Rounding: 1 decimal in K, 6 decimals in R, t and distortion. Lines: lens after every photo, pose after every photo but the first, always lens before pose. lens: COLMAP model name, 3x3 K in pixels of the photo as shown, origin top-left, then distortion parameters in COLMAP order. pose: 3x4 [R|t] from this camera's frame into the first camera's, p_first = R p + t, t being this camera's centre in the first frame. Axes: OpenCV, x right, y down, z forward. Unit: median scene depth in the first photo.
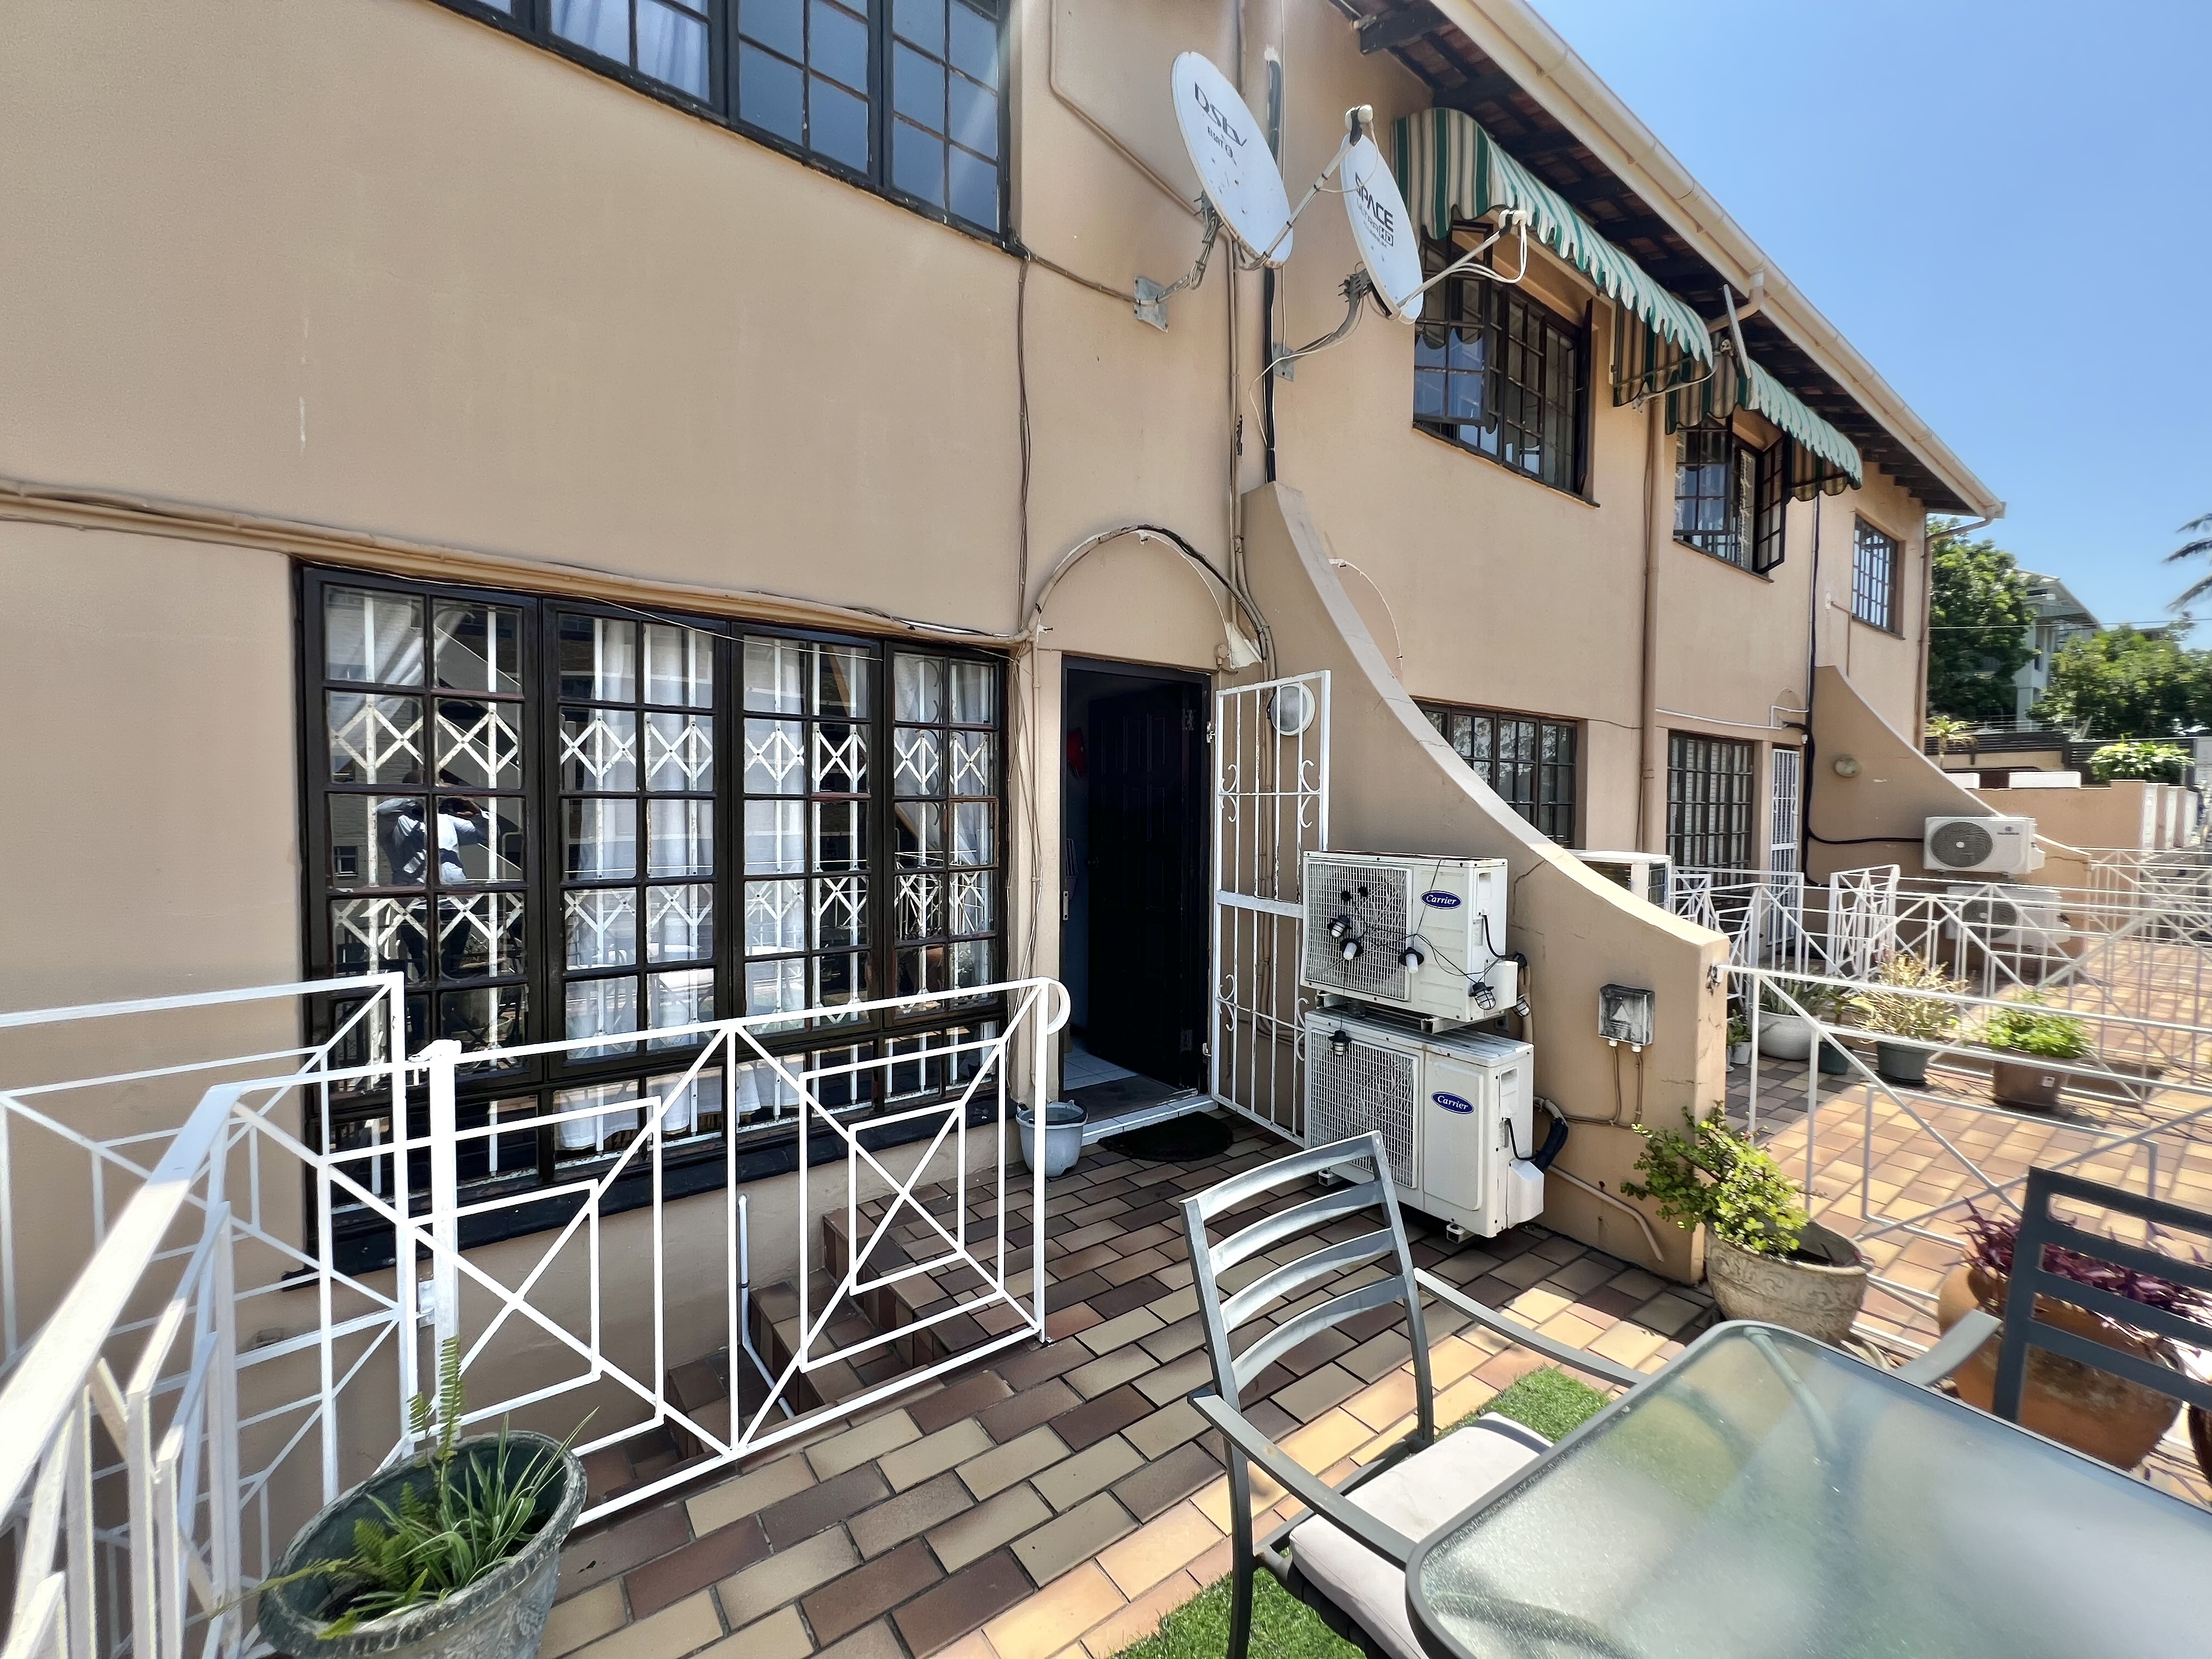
lens RADIAL K [[887.5, 0, 1106.0], [0, 887.5, 829.5], [0, 0, 1]] dist [0.001755, 0.000394]
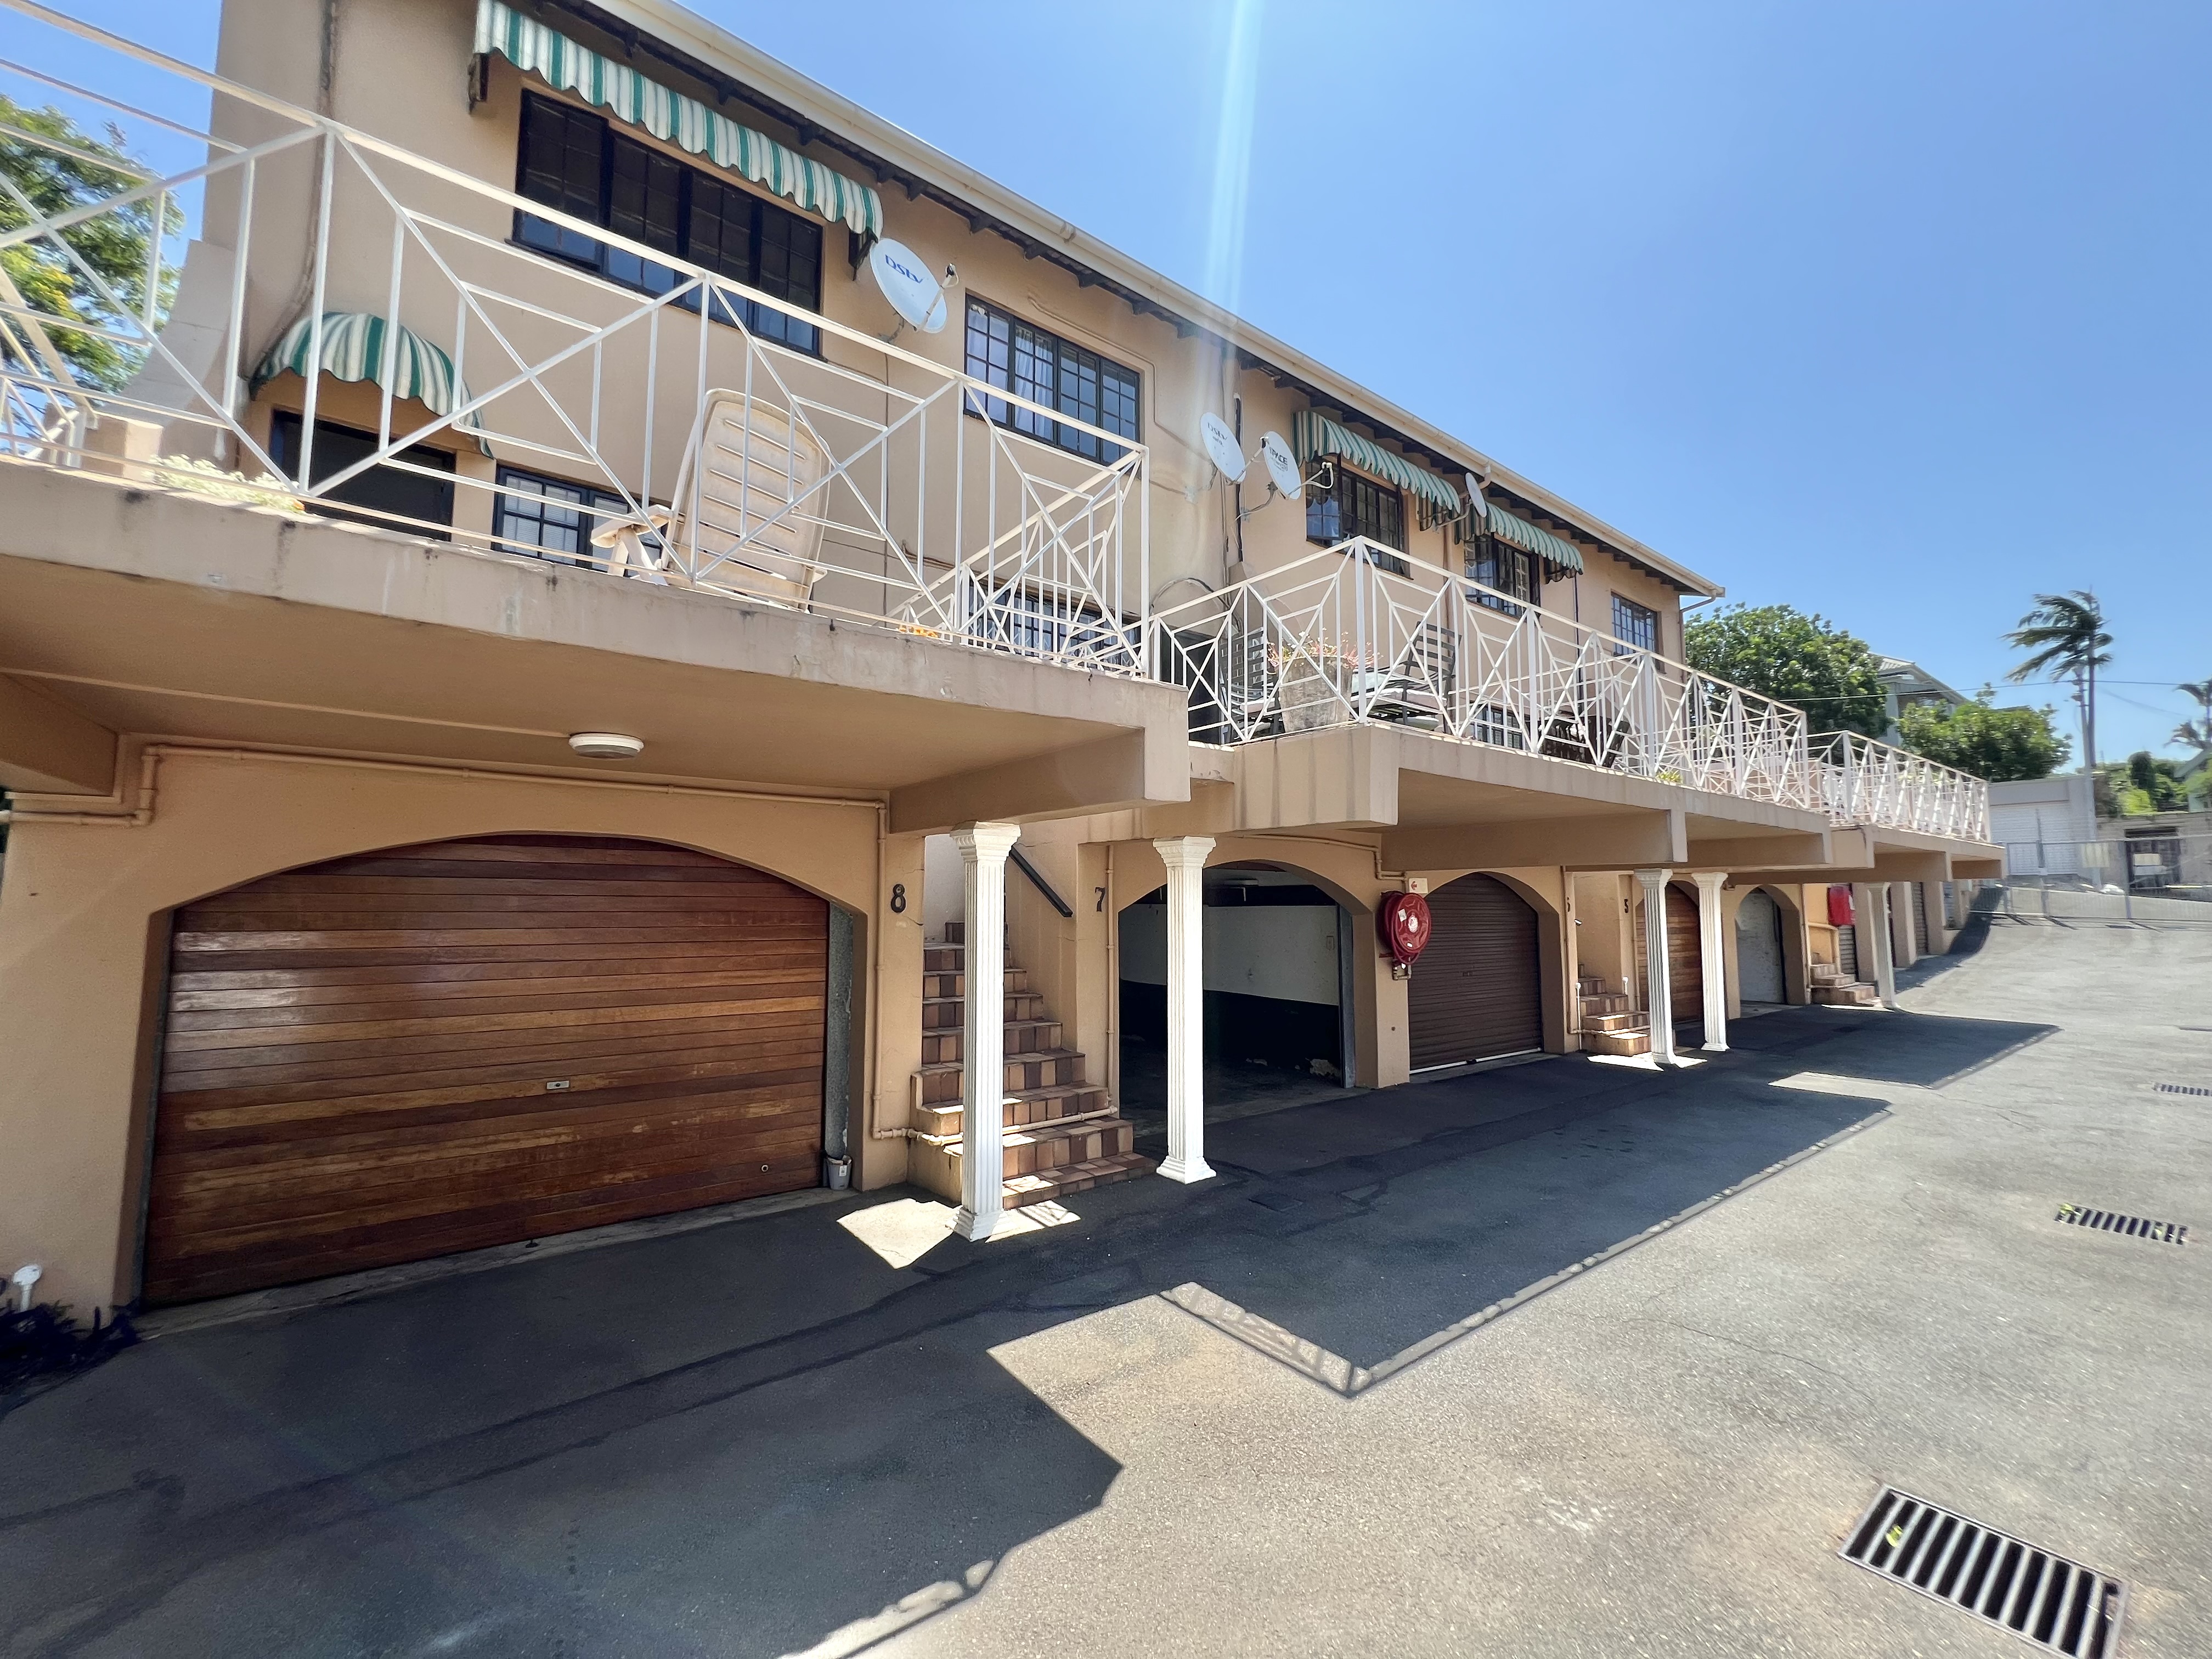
lens RADIAL K [[887.5, 0, 1106.0], [0, 887.5, 829.5], [0, 0, 1]] dist [0.001755, 0.000394]
pose [[0.999948, -0.008245, 0.006026, -0.126810], [0.008900, 0.992962, -0.118096, 0.384246], [-0.005010, 0.118144, 0.992984, -0.821864]]
